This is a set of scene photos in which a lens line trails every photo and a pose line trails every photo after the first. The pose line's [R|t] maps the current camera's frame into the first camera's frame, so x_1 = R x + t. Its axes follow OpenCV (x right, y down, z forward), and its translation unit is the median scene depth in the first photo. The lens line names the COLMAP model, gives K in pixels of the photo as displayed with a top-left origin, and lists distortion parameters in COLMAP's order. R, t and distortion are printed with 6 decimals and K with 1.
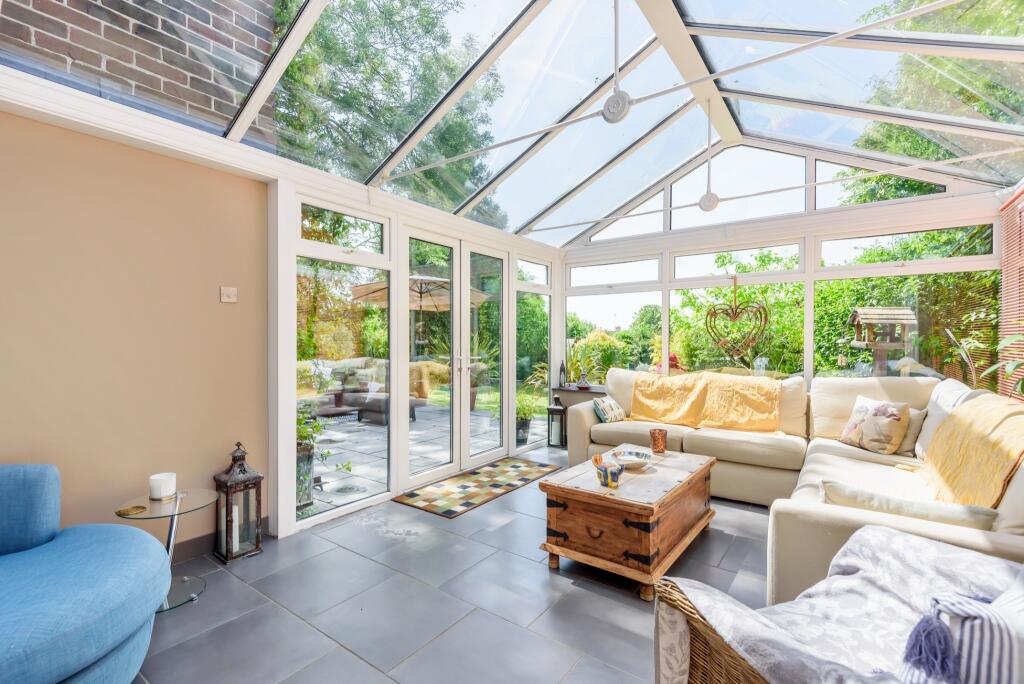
lens RADIAL K [[462.1, 0, 512.0], [0, 462.1, 342.0], [0, 0, 1]] dist [0.002410, -0.000055]
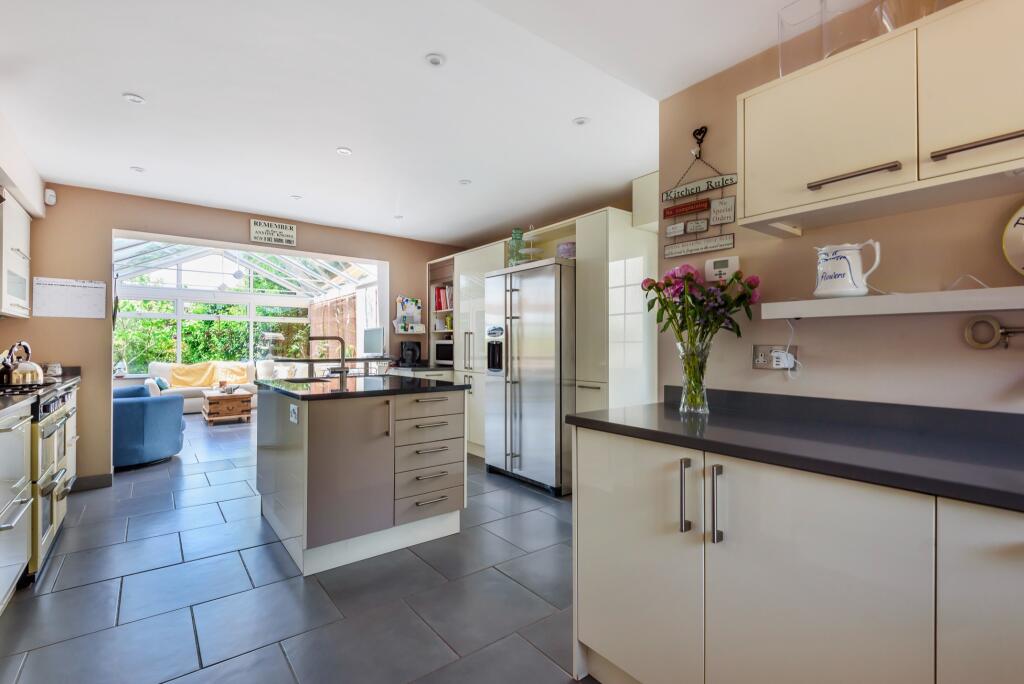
lens RADIAL K [[462.1, 0, 512.0], [0, 462.1, 342.0], [0, 0, 1]] dist [0.002410, -0.000055]
pose [[0.261680, 0.004882, 0.965142, -1.574438], [0.001530, 0.999984, -0.005473, -0.012311], [-0.965153, 0.002909, 0.261669, -1.119966]]
